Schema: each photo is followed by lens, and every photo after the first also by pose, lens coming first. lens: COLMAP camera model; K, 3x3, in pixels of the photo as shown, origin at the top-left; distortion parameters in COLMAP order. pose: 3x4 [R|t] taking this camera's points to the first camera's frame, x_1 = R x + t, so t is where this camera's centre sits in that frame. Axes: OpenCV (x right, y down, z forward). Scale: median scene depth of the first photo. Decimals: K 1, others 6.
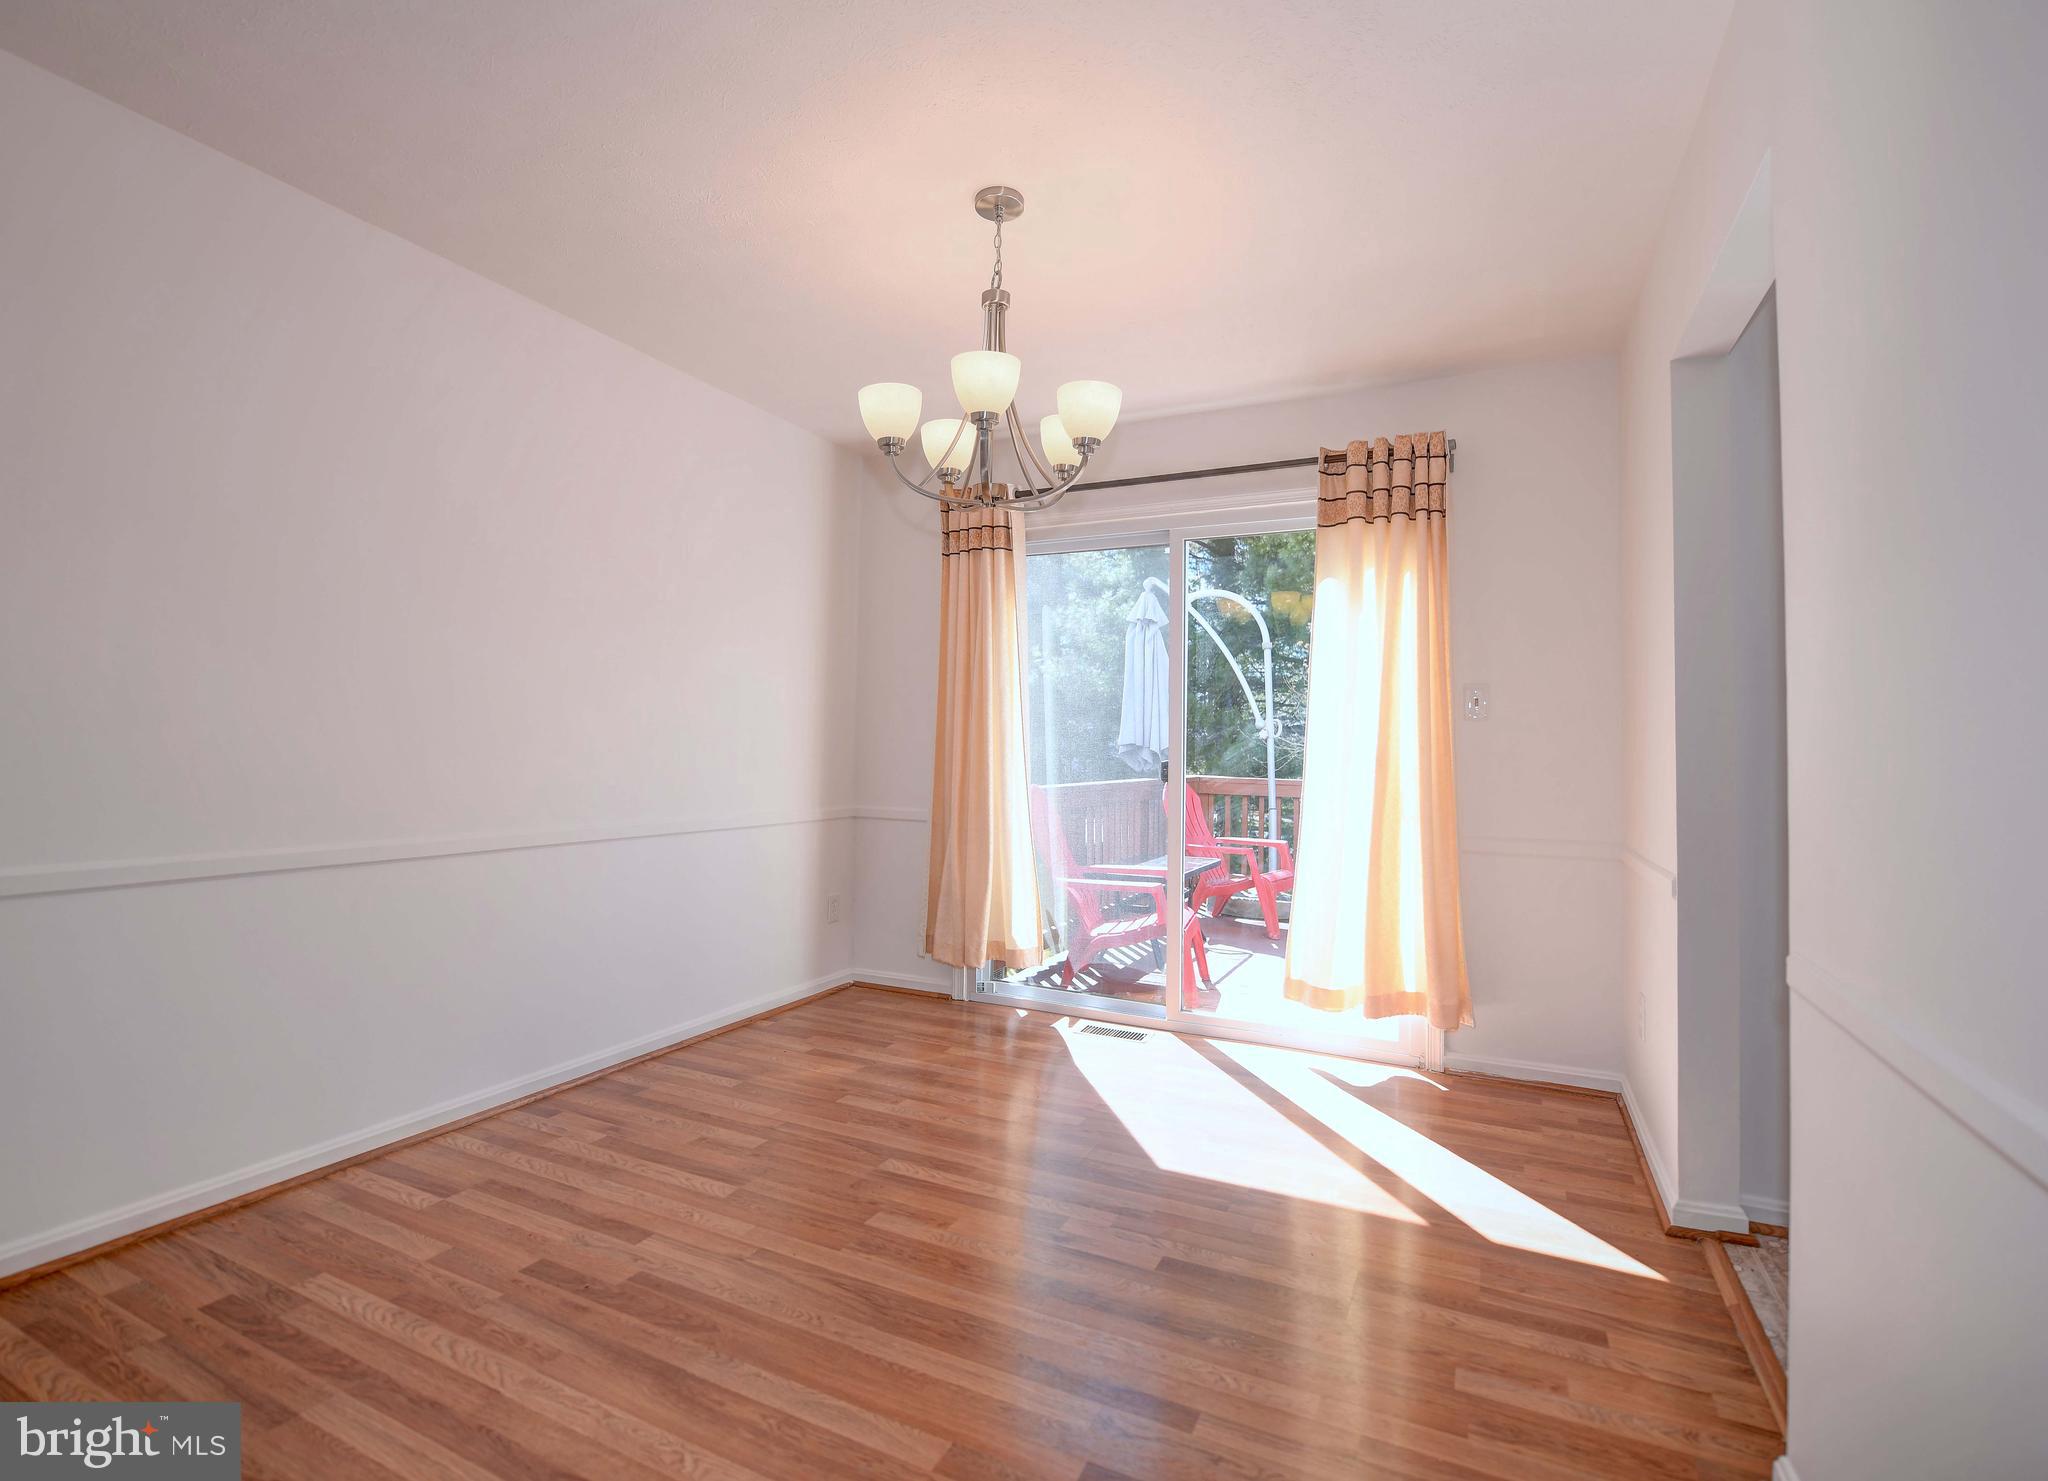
lens RADIAL K [[965.4, 0, 989.5], [0, 965.4, 704.7], [0, 0, 1]] dist [-0.012356, -0.001537]
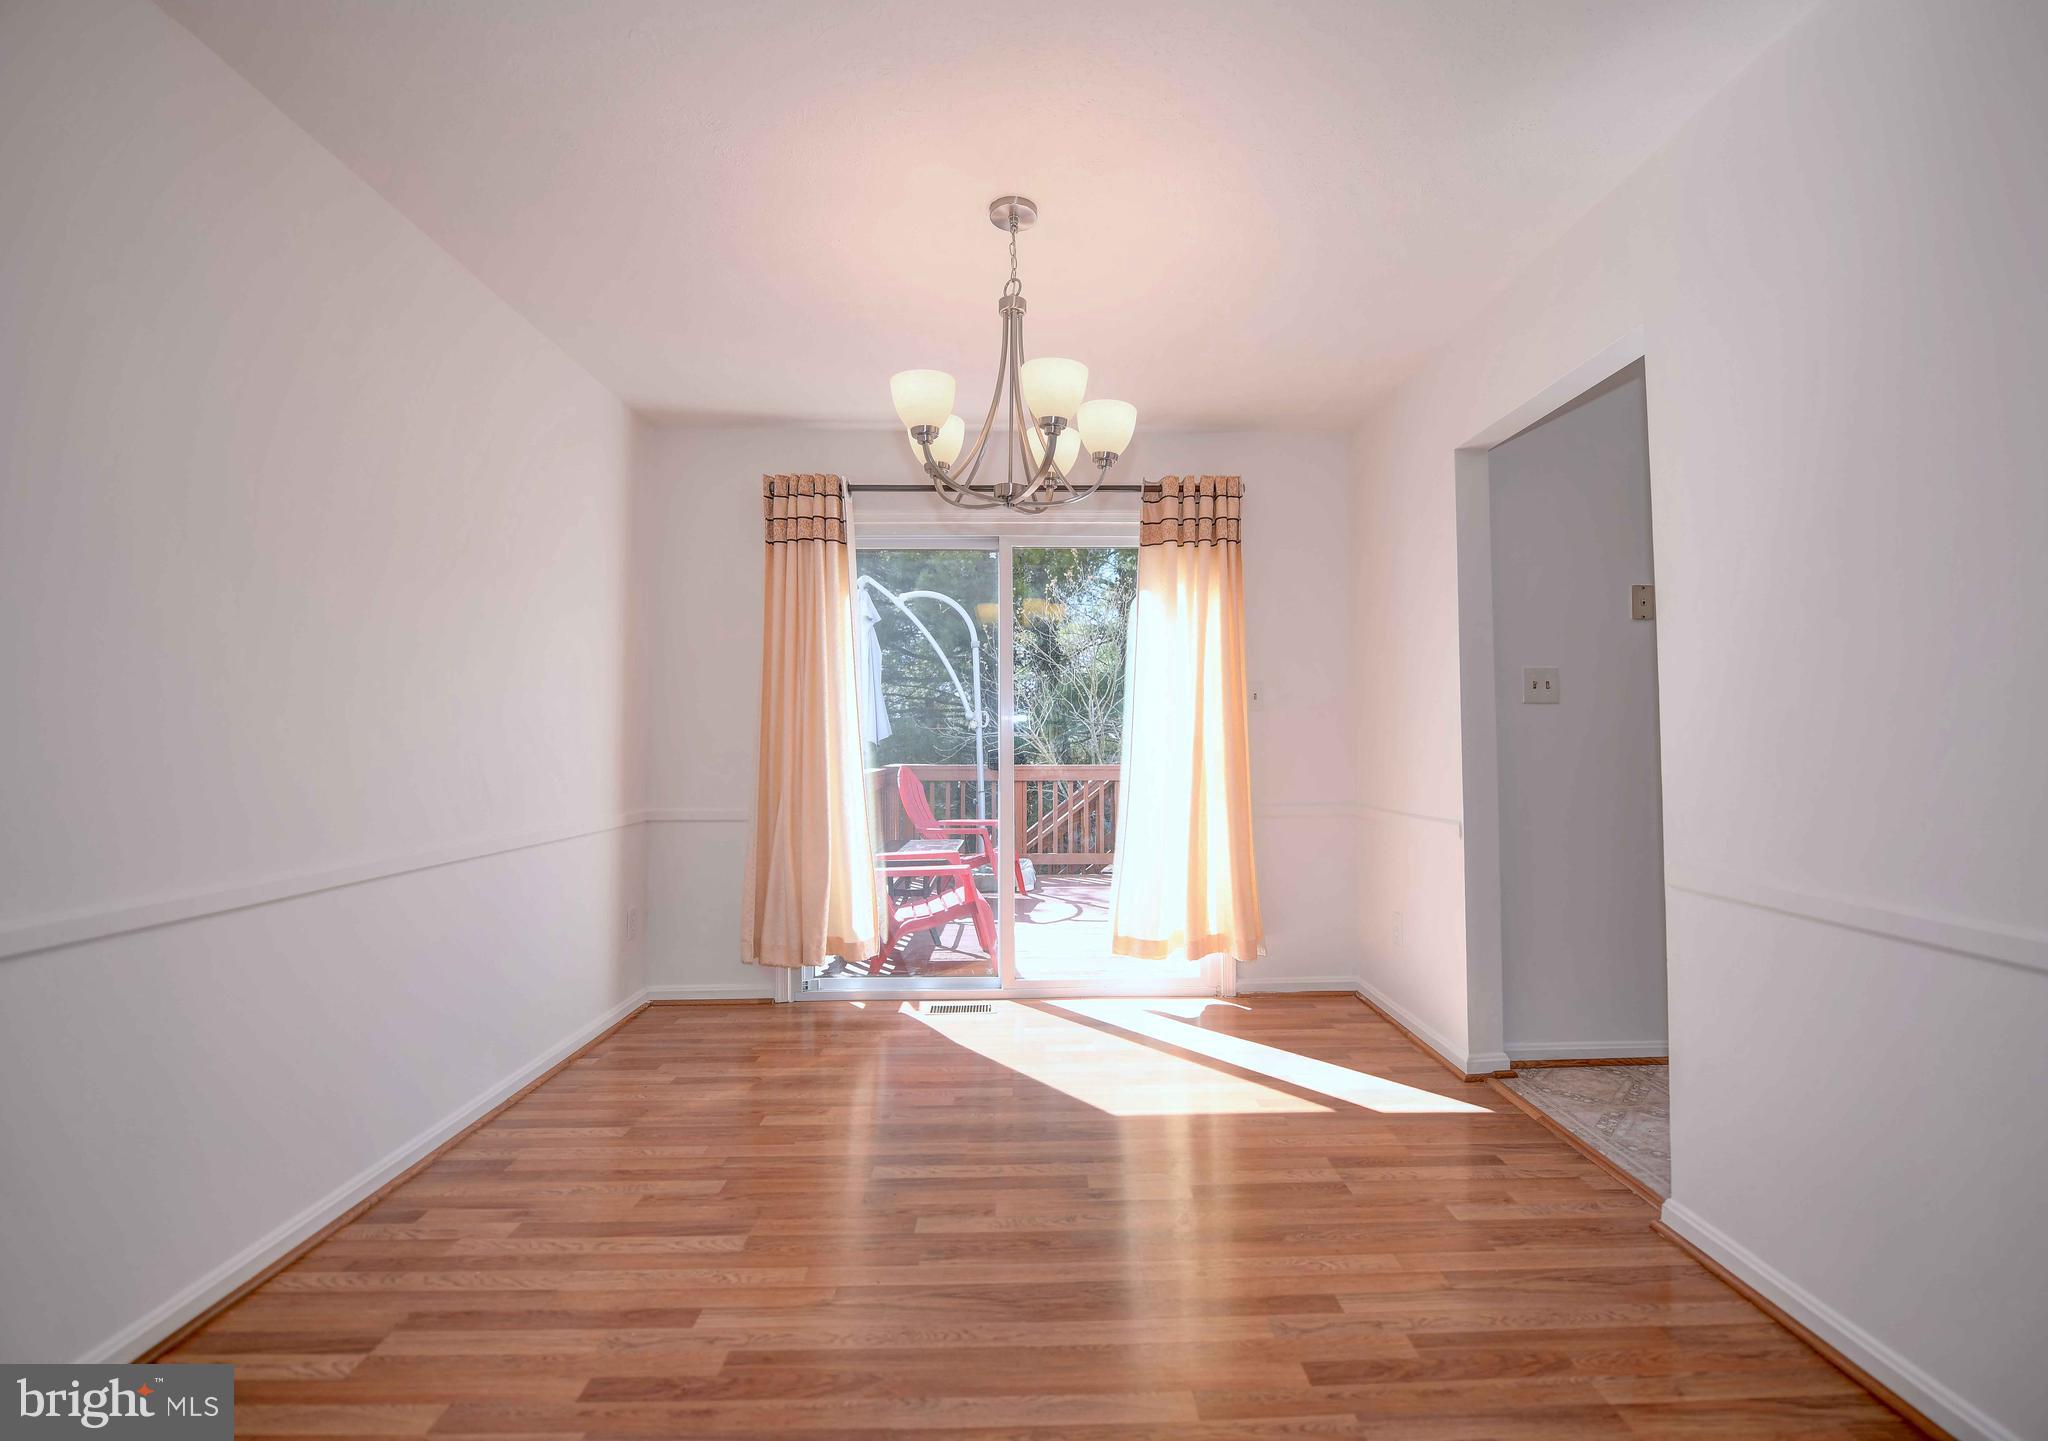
lens RADIAL K [[912.5, 0, 1054.3], [0, 912.5, 701.2], [0, 0, 1]] dist [-0.013796, -0.001377]
pose [[0.879953, -0.001249, 0.475060, -0.298248], [-0.000968, 0.999990, 0.004424, -0.001613], [-0.475061, -0.004352, 0.879942, 0.086081]]
